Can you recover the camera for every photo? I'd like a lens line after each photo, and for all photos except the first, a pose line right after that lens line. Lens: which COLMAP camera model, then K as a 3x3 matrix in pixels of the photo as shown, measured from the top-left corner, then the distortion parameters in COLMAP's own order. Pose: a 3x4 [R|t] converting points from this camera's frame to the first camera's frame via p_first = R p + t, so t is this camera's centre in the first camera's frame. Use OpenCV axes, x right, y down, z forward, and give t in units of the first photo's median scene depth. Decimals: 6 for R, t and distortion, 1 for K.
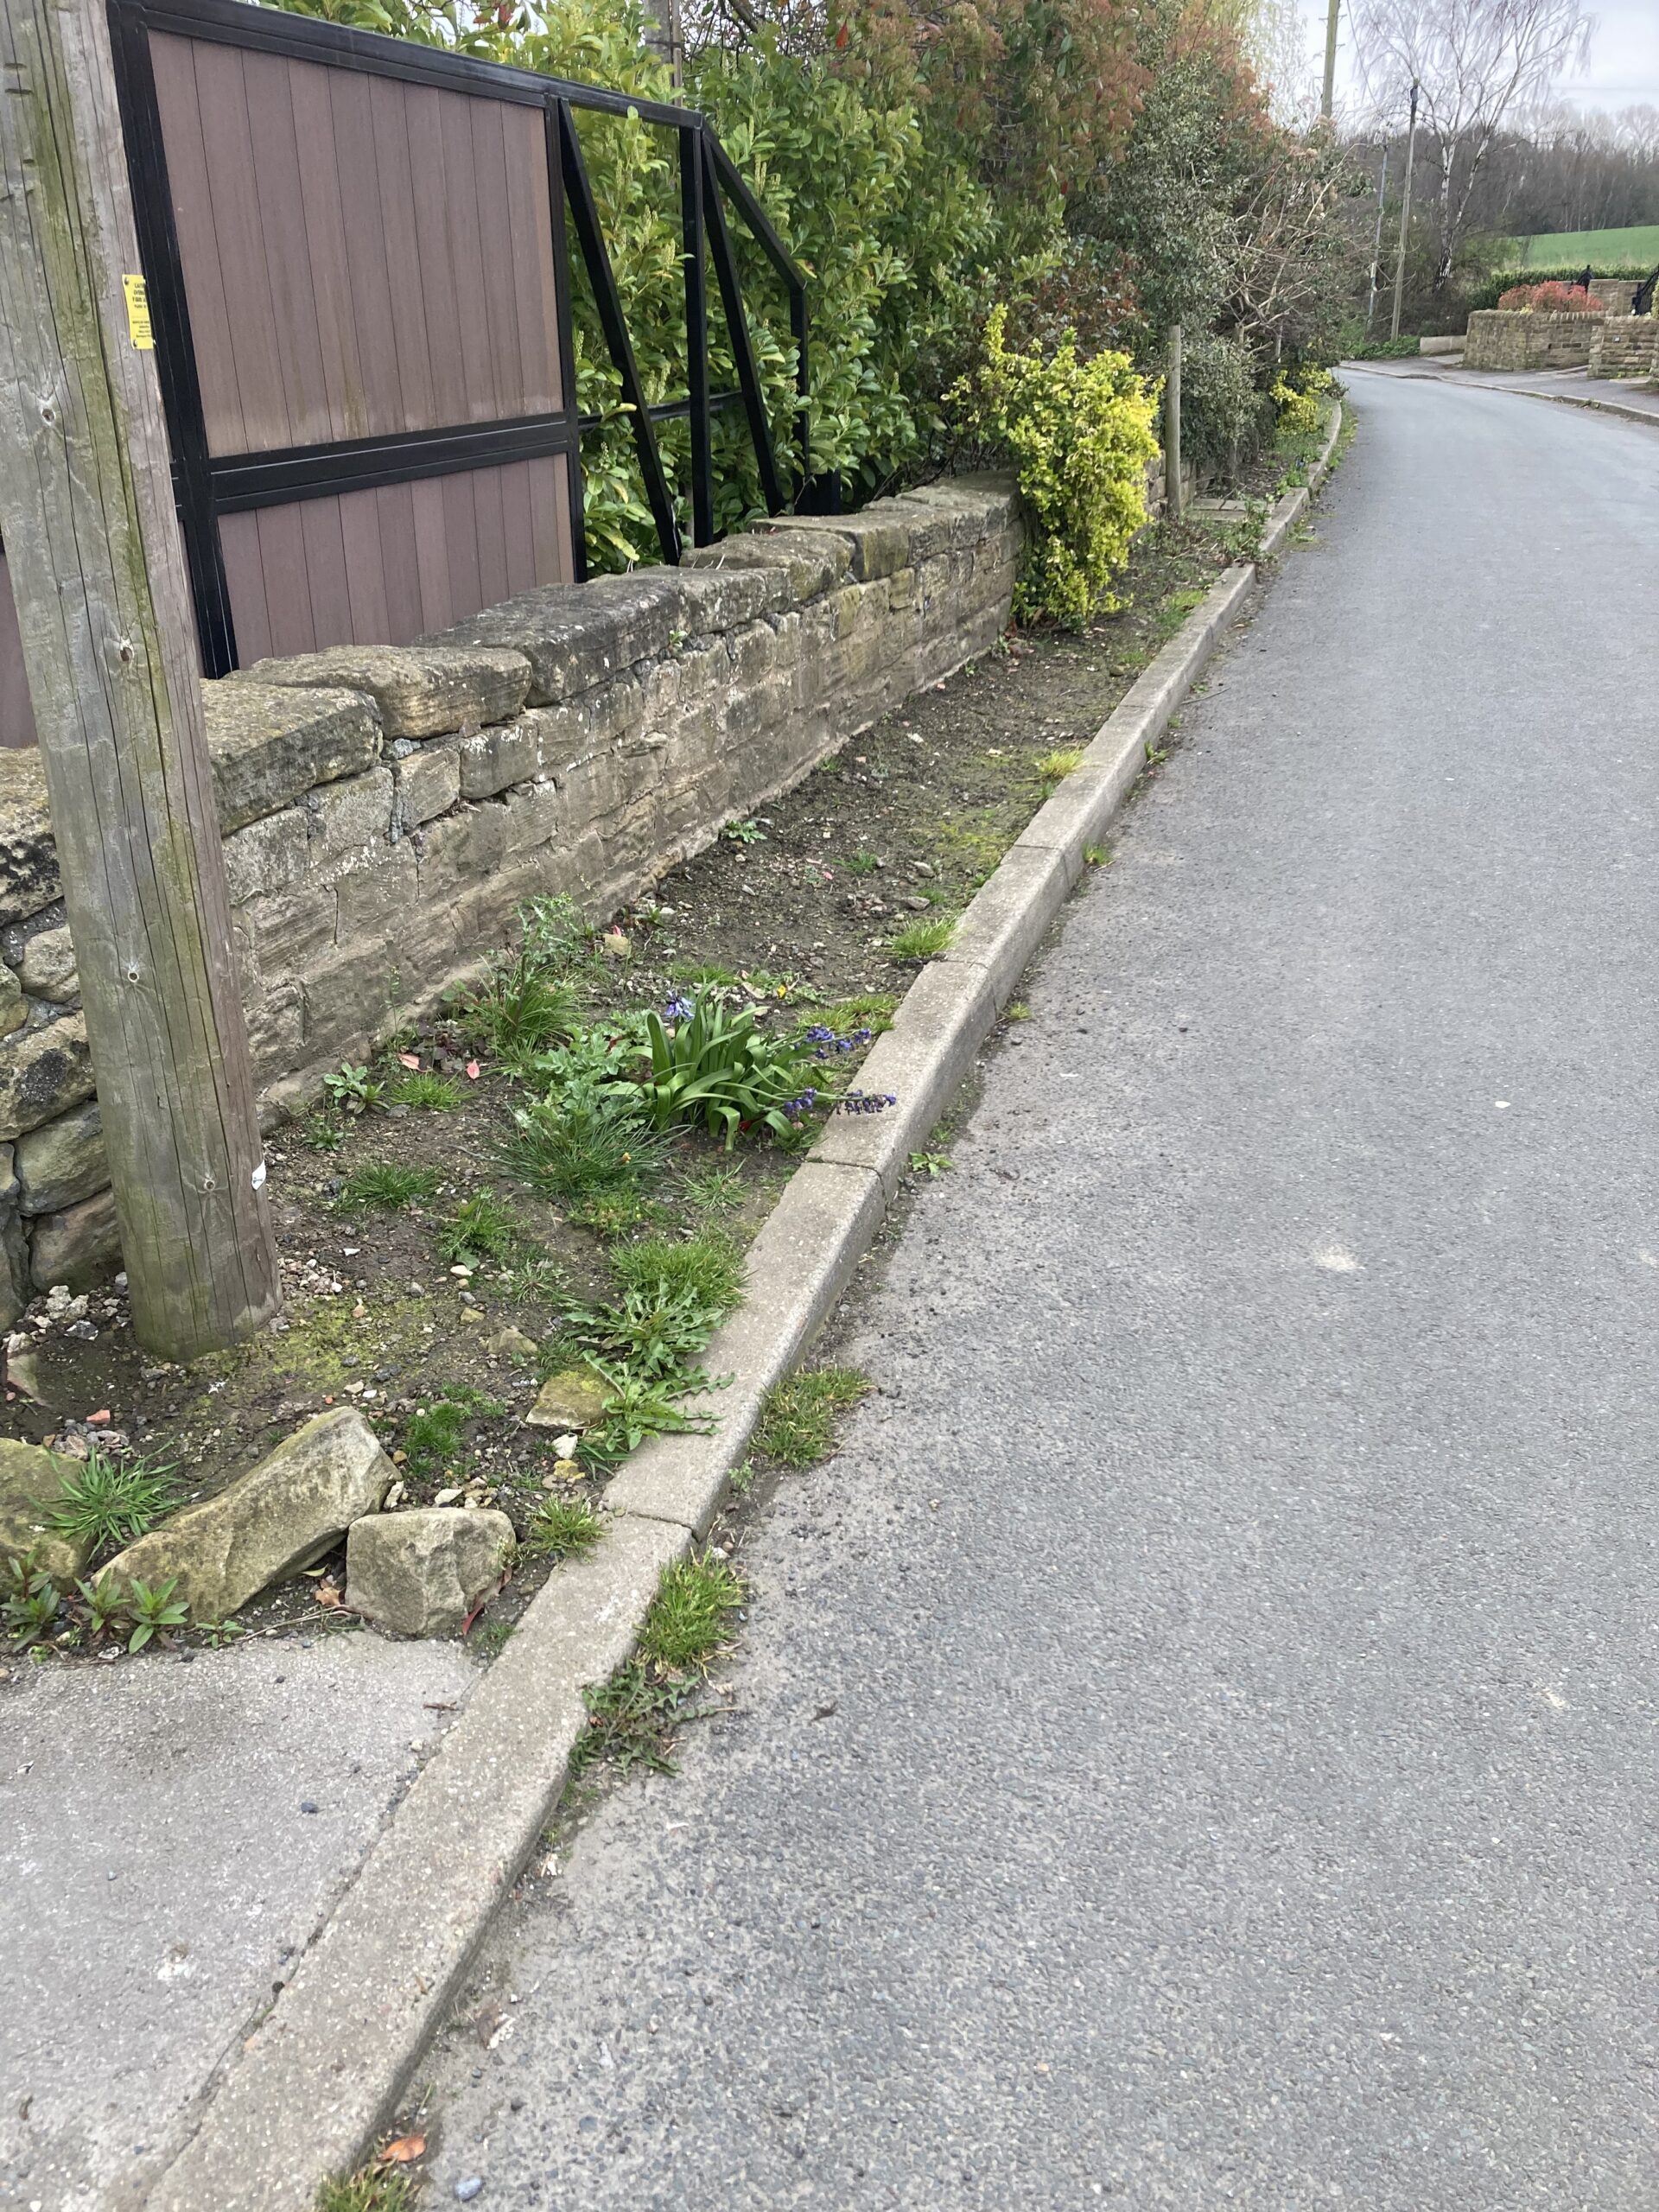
lens RADIAL K [[1683.7, 0, 829.5], [0, 1683.7, 1106.0], [0, 0, 1]] dist [-0.008755, 0.032567]
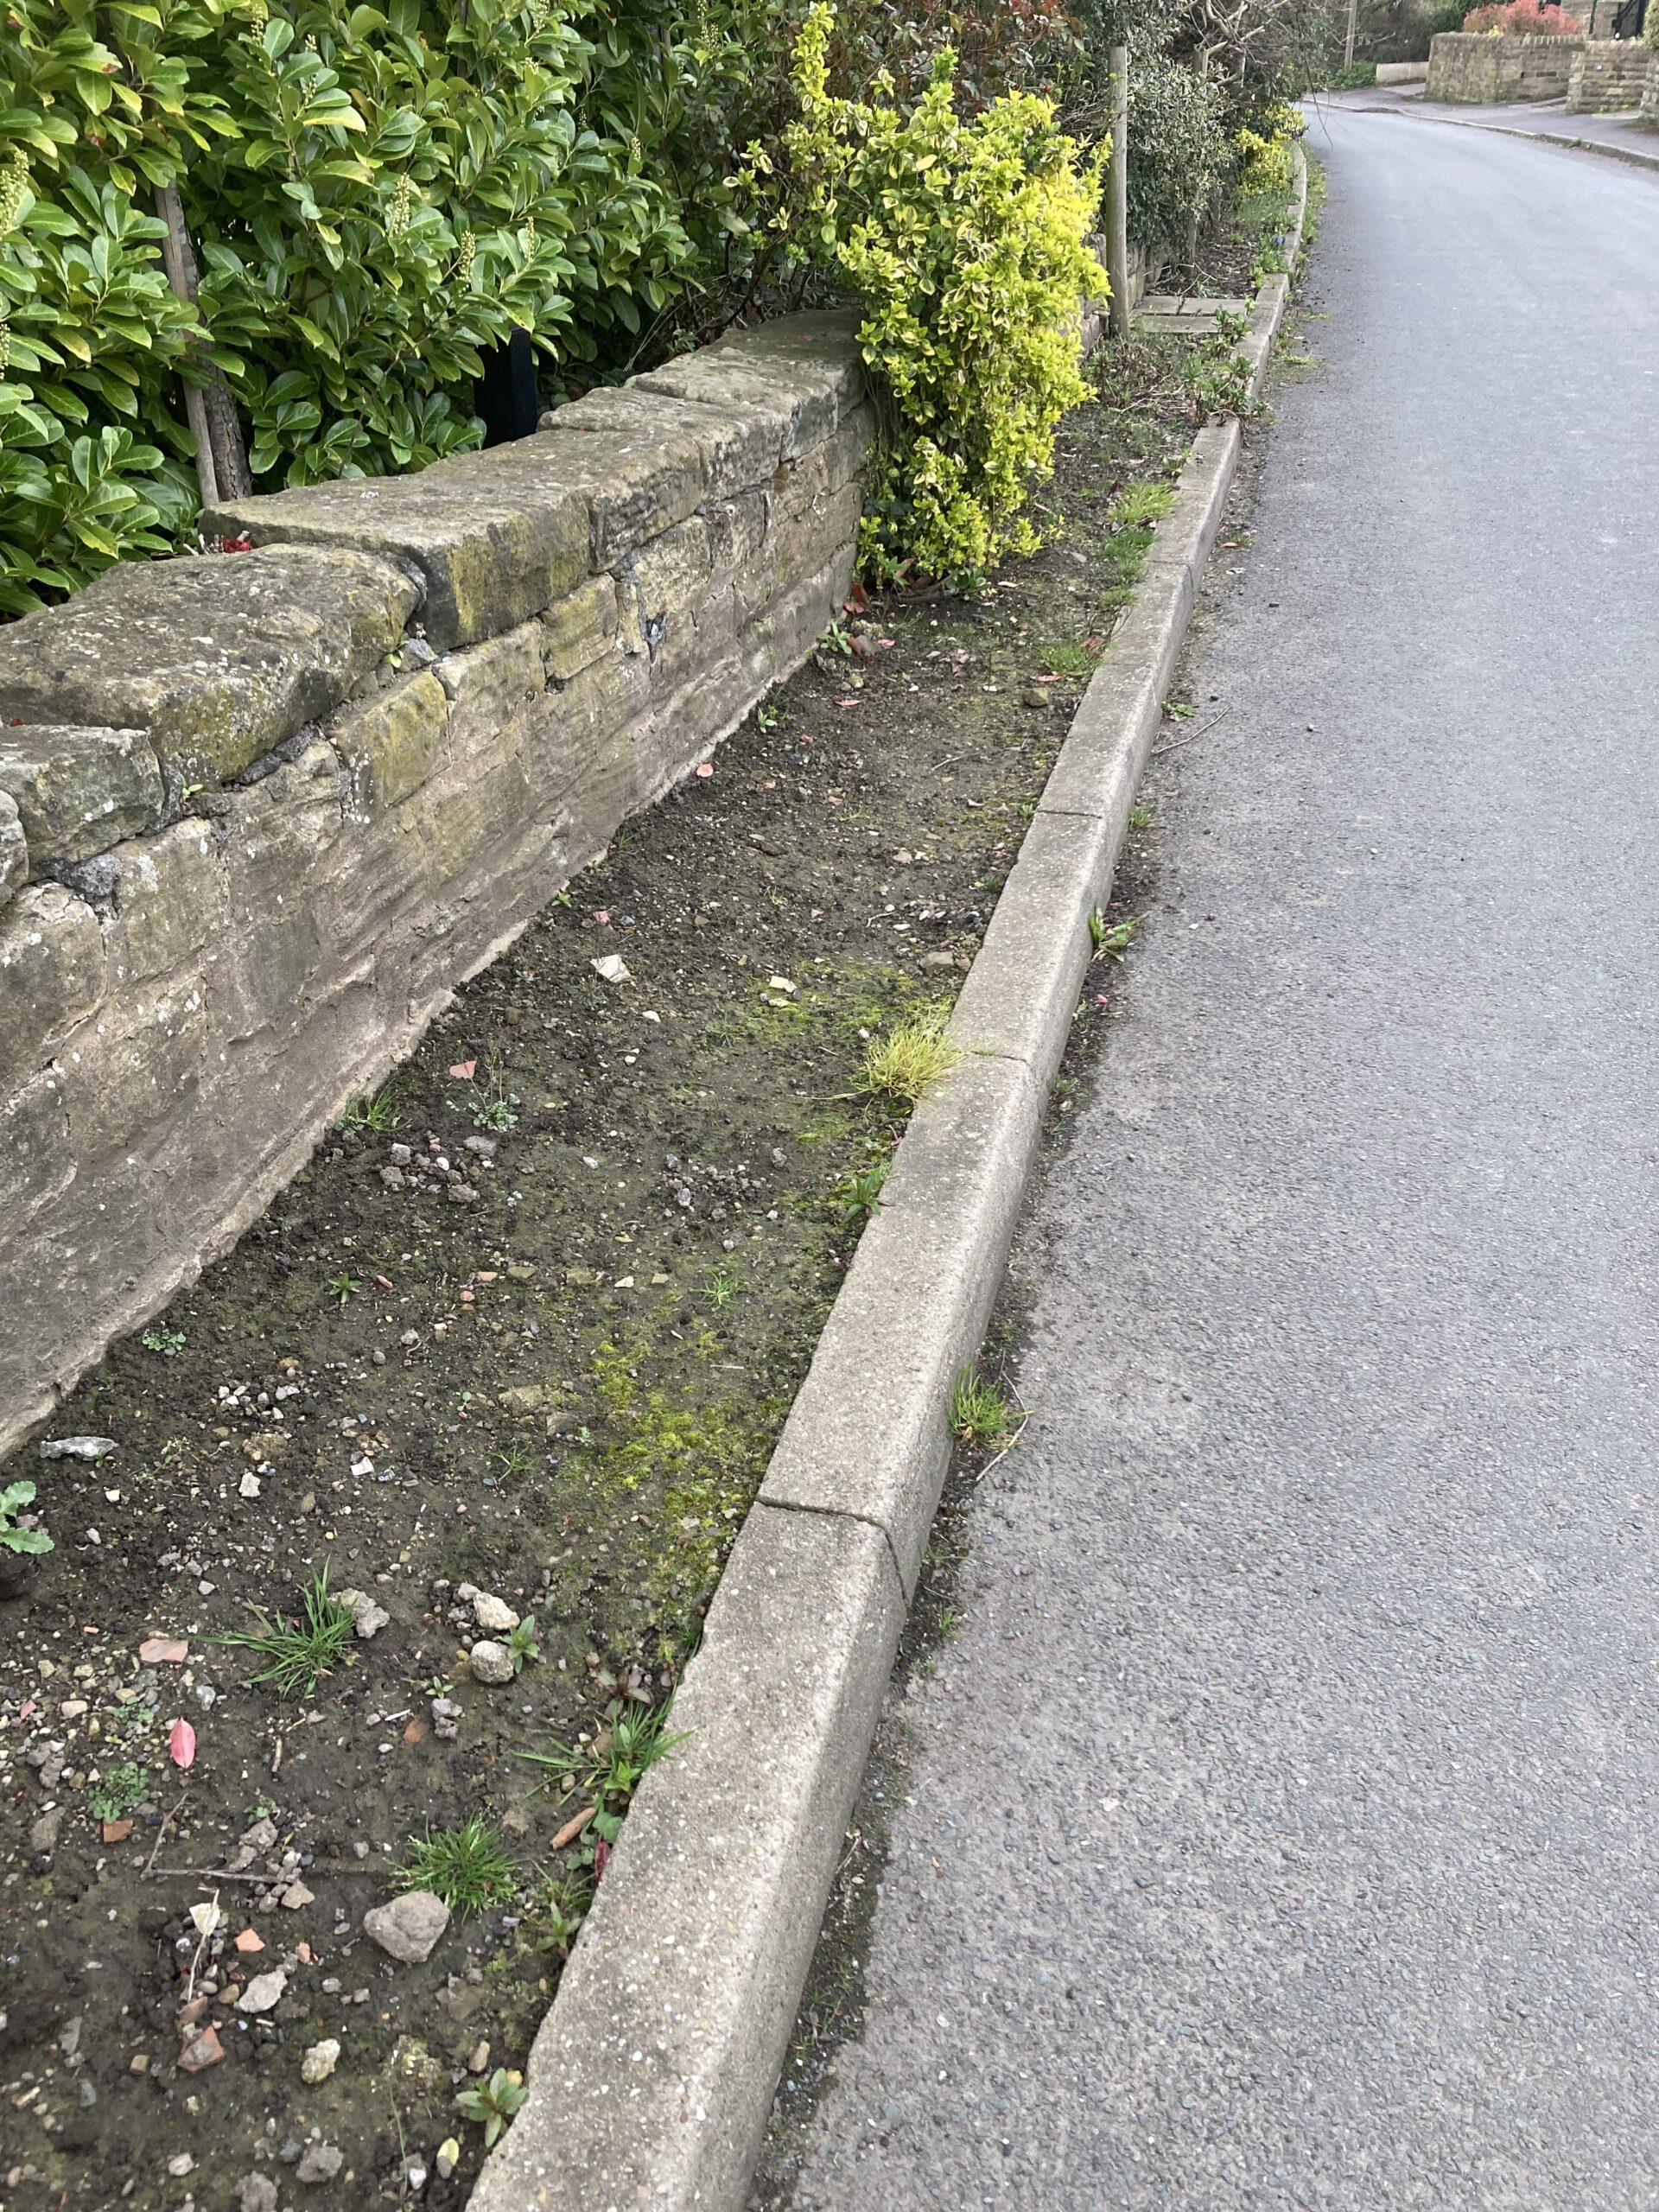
lens RADIAL K [[1796.4, 0, 829.5], [0, 1796.4, 1106.0], [0, 0, 1]] dist [0.052038, -0.056740]
pose [[0.998554, -0.029072, 0.045224, 0.067125], [0.024813, 0.995447, 0.092028, -0.170405], [-0.047693, -0.090773, 0.994729, 0.371370]]
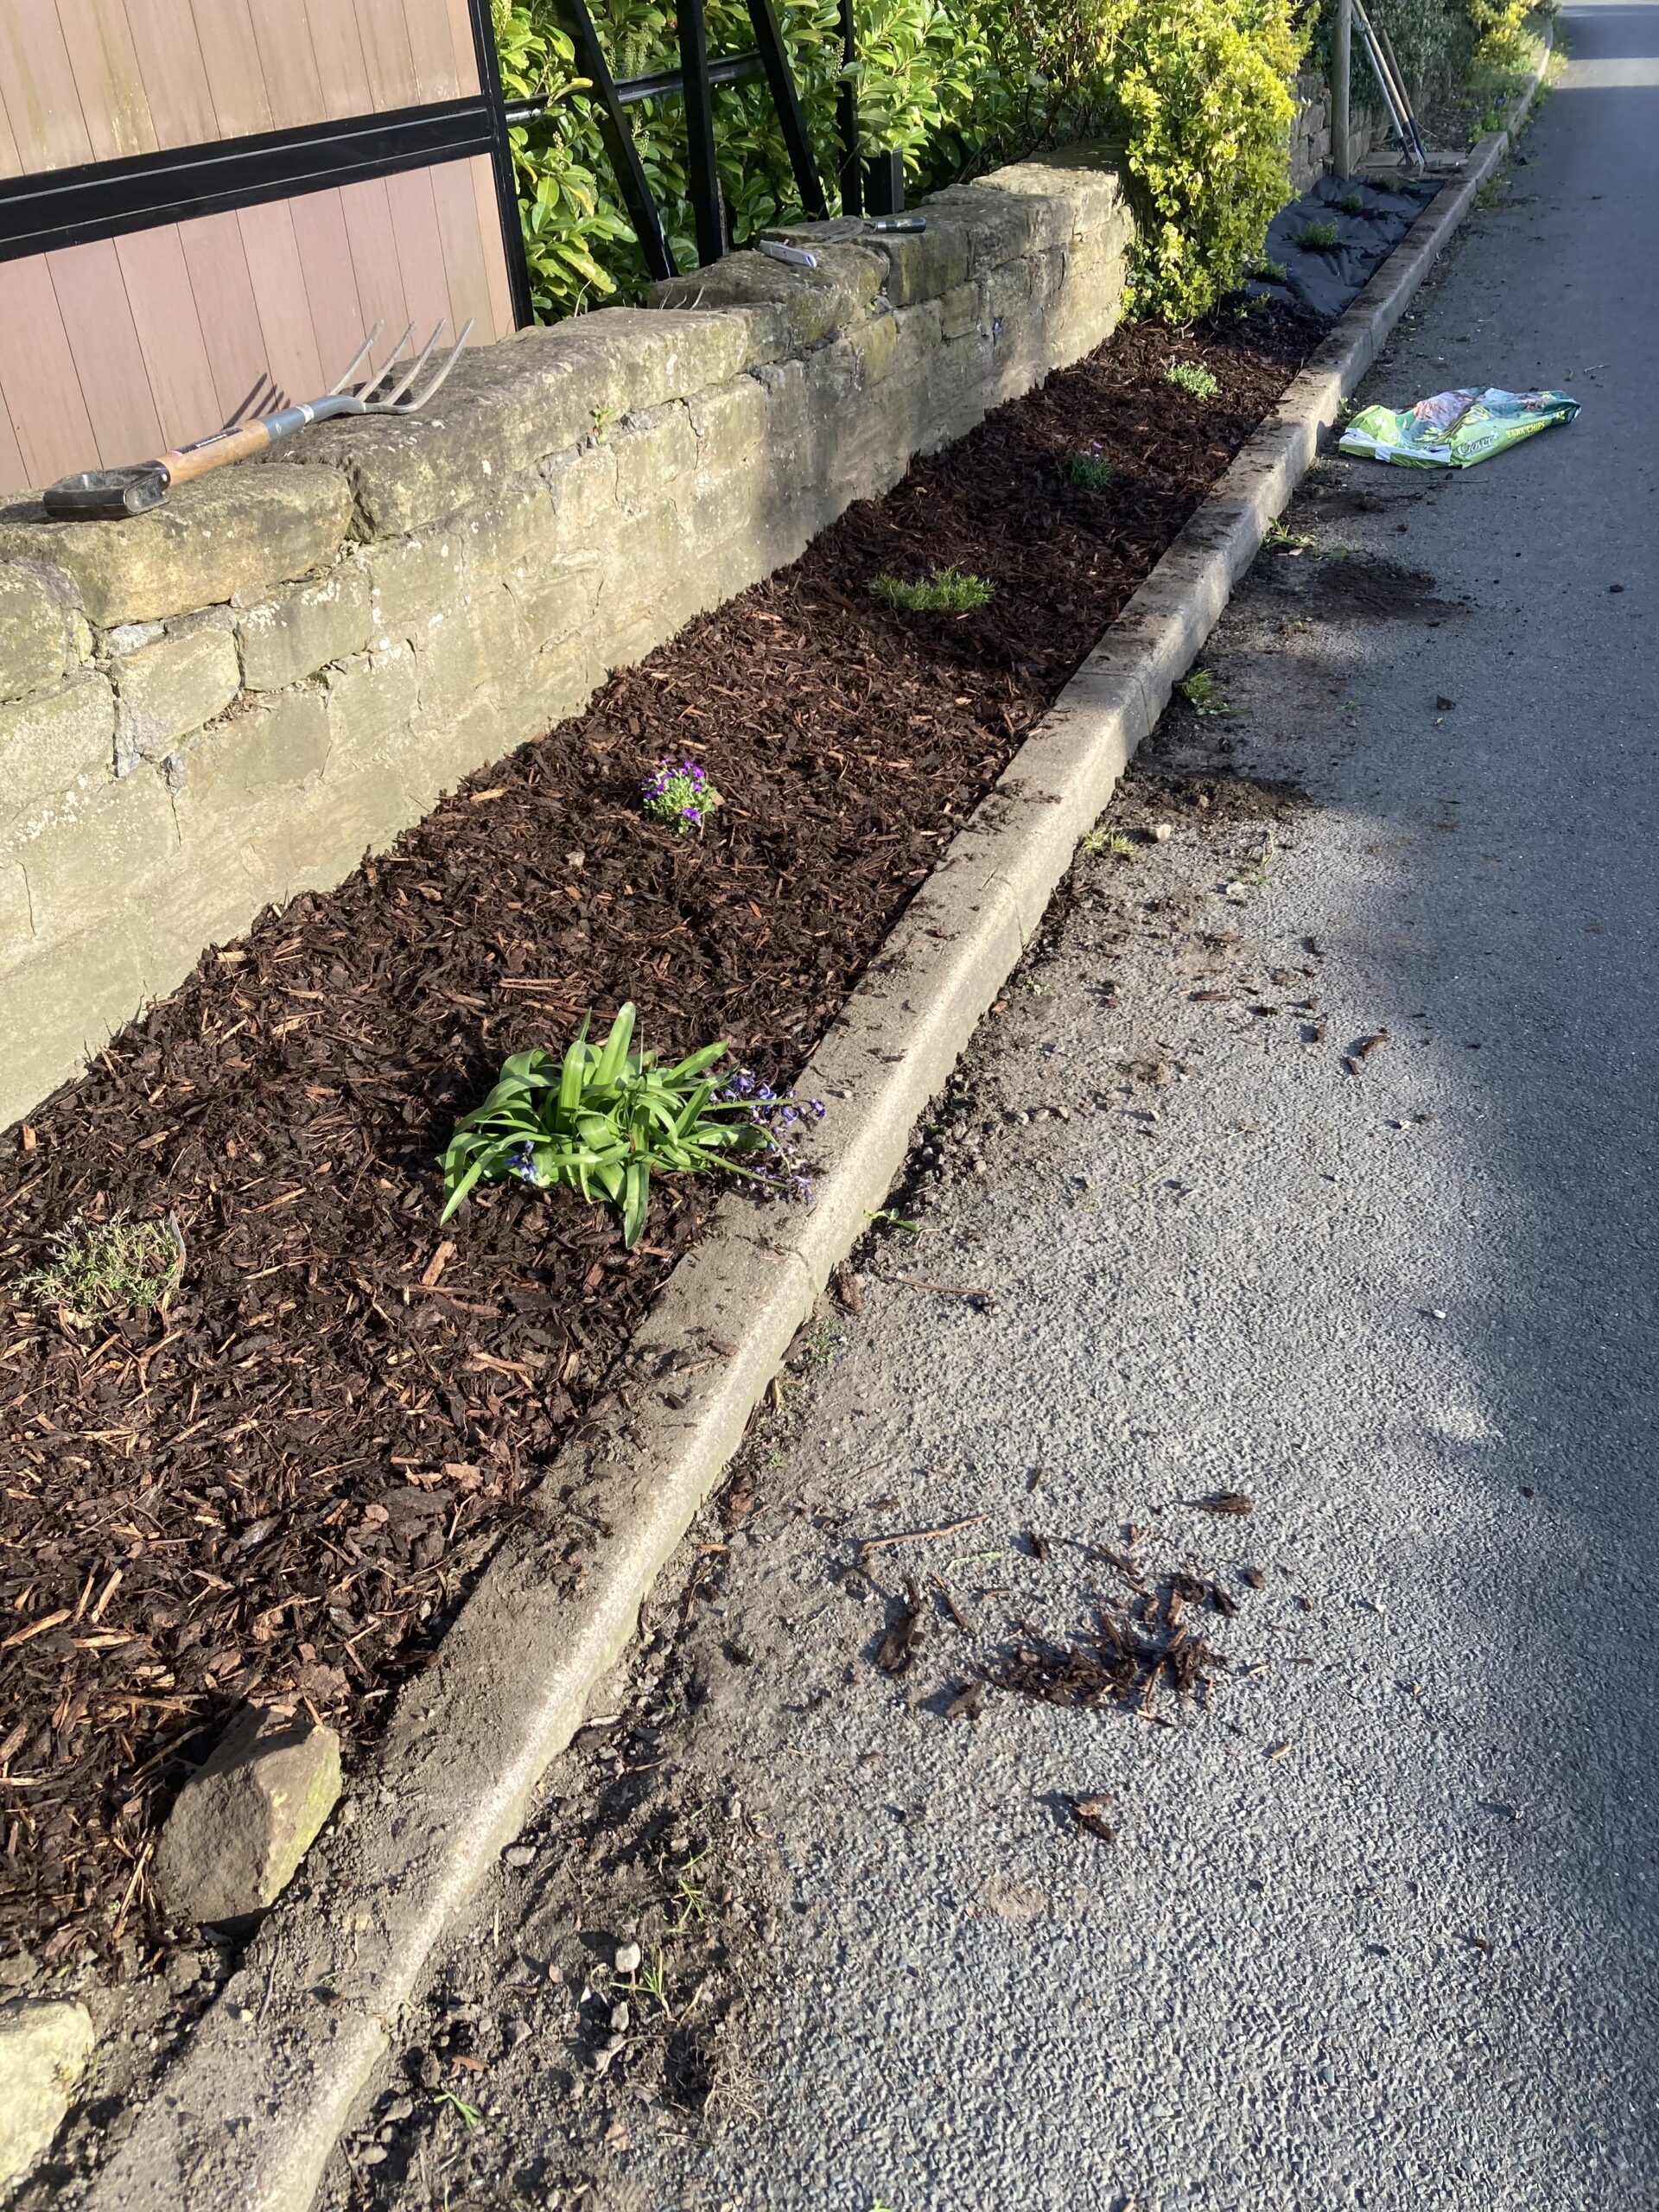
lens RADIAL K [[1771.7, 0, 829.5], [0, 1771.7, 1106.0], [0, 0, 1]] dist [-0.071183, 0.114651]
pose [[0.997101, -0.001934, -0.076061, 0.033507], [0.012938, 0.989427, 0.144451, -0.044365], [0.074978, -0.145016, 0.986584, 0.099559]]
